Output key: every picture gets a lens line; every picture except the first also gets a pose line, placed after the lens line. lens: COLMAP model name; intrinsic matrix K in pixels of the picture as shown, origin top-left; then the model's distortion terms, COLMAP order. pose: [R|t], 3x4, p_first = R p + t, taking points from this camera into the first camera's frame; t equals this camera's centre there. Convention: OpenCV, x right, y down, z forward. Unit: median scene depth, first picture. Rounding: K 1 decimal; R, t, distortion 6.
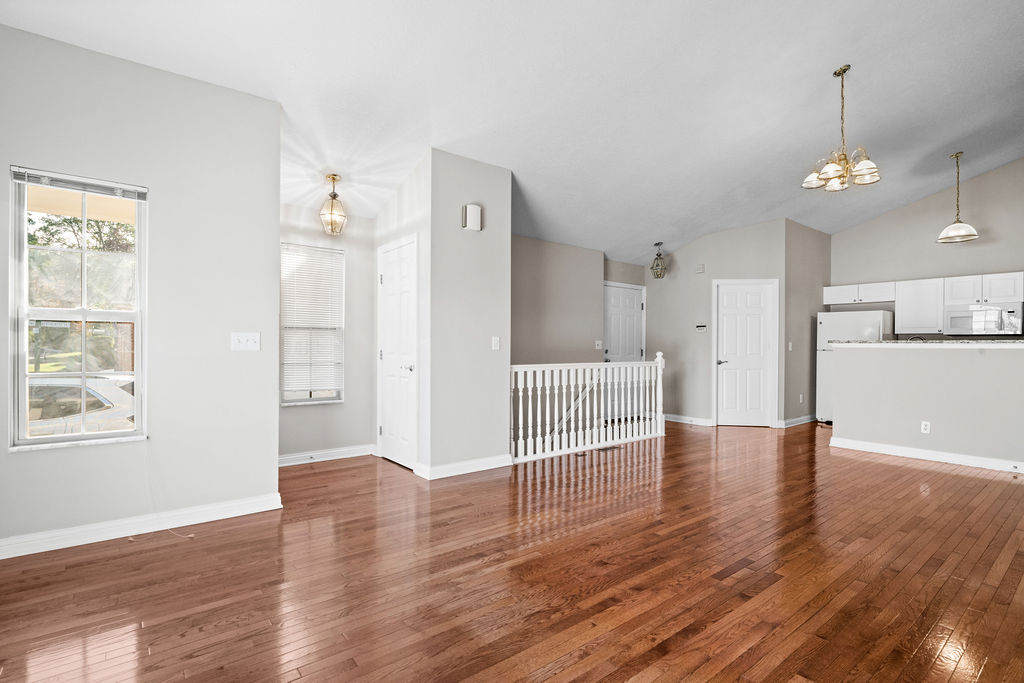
lens RADIAL K [[493.2, 0, 518.4], [0, 493.2, 344.8], [0, 0, 1]] dist [-0.001369, -0.000109]
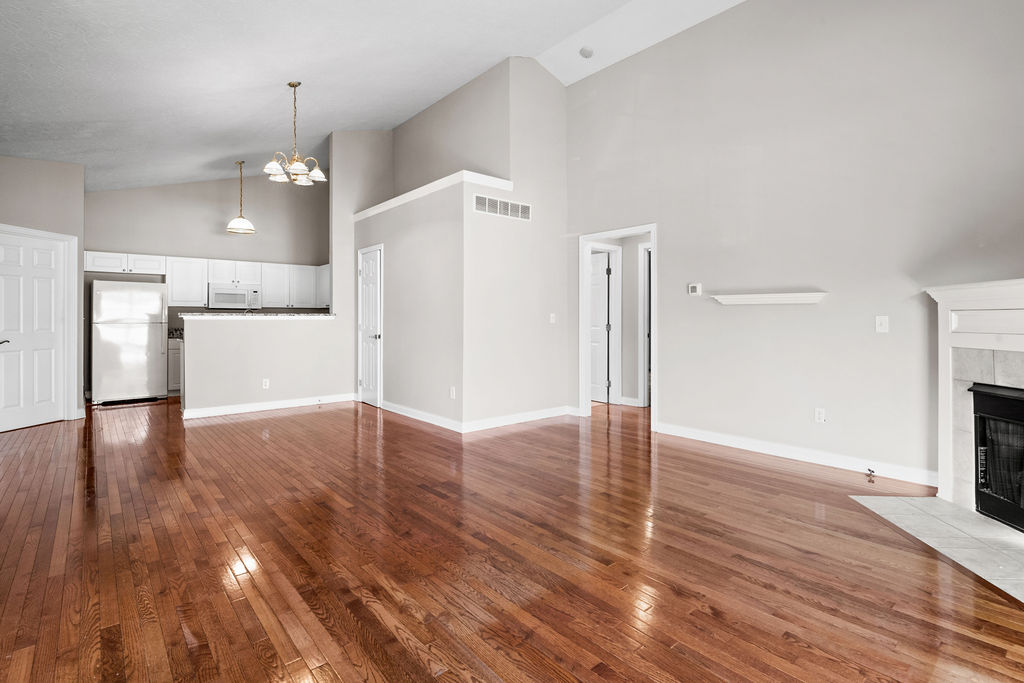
lens RADIAL K [[493.5, 0, 525.9], [0, 493.5, 313.1], [0, 0, 1]] dist [-0.013402, -0.000376]
pose [[-0.044729, 0.005306, 0.998985, -0.430857], [0.000676, 0.999986, -0.005281, -0.002223], [-0.998999, 0.000439, -0.044732, 0.406576]]
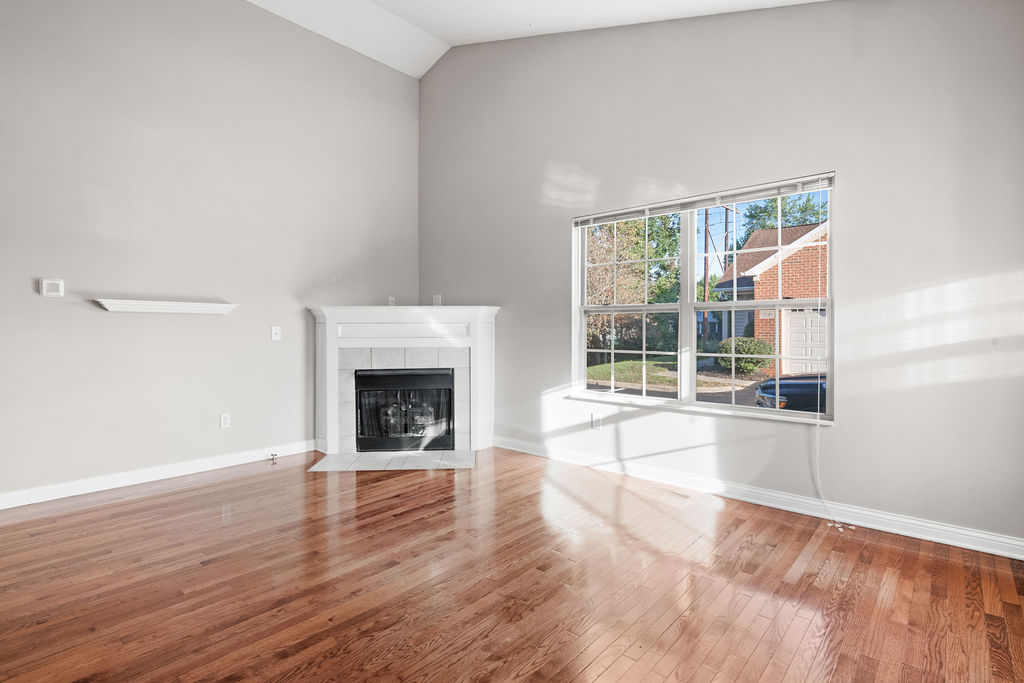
lens RADIAL K [[495.0, 0, 514.3], [0, 495.0, 330.9], [0, 0, 1]] dist [0.002500, 0.000054]
pose [[-0.987230, -0.003261, -0.159270, -0.017875], [-0.004380, 0.999968, 0.006676, -0.001480], [0.159243, 0.007289, -0.987212, 0.797256]]
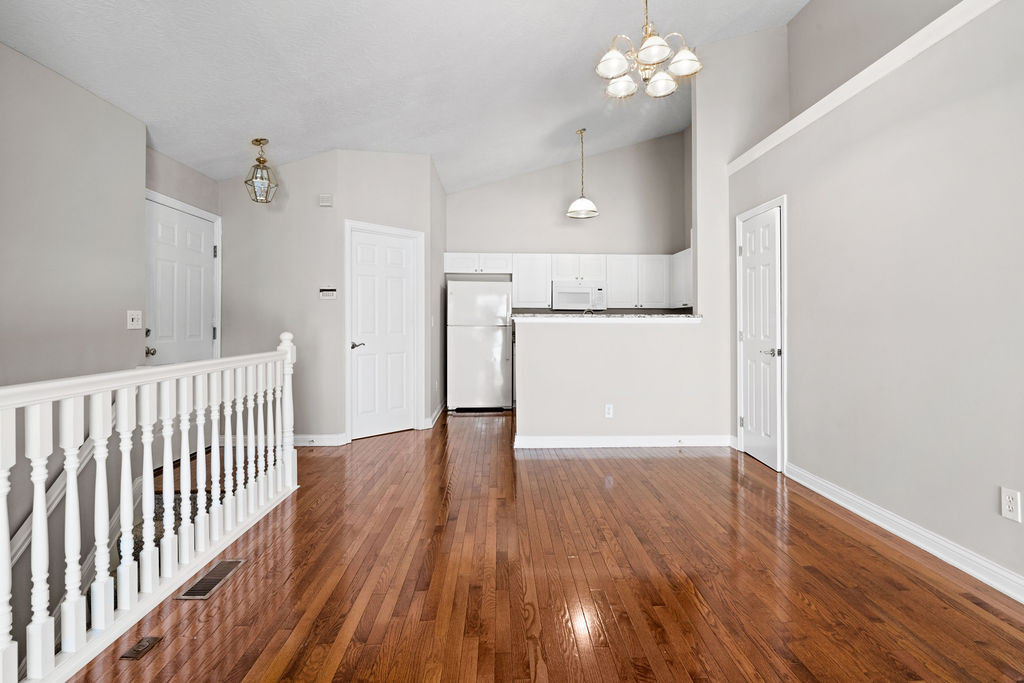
lens RADIAL K [[491.2, 0, 519.4], [0, 491.2, 318.3], [0, 0, 1]] dist [-0.000950, -0.000207]
pose [[0.597199, 0.001349, 0.802092, 0.011345], [0.000106, 0.999998, -0.001761, 0.000268], [-0.802093, 0.001137, 0.597198, 0.596406]]
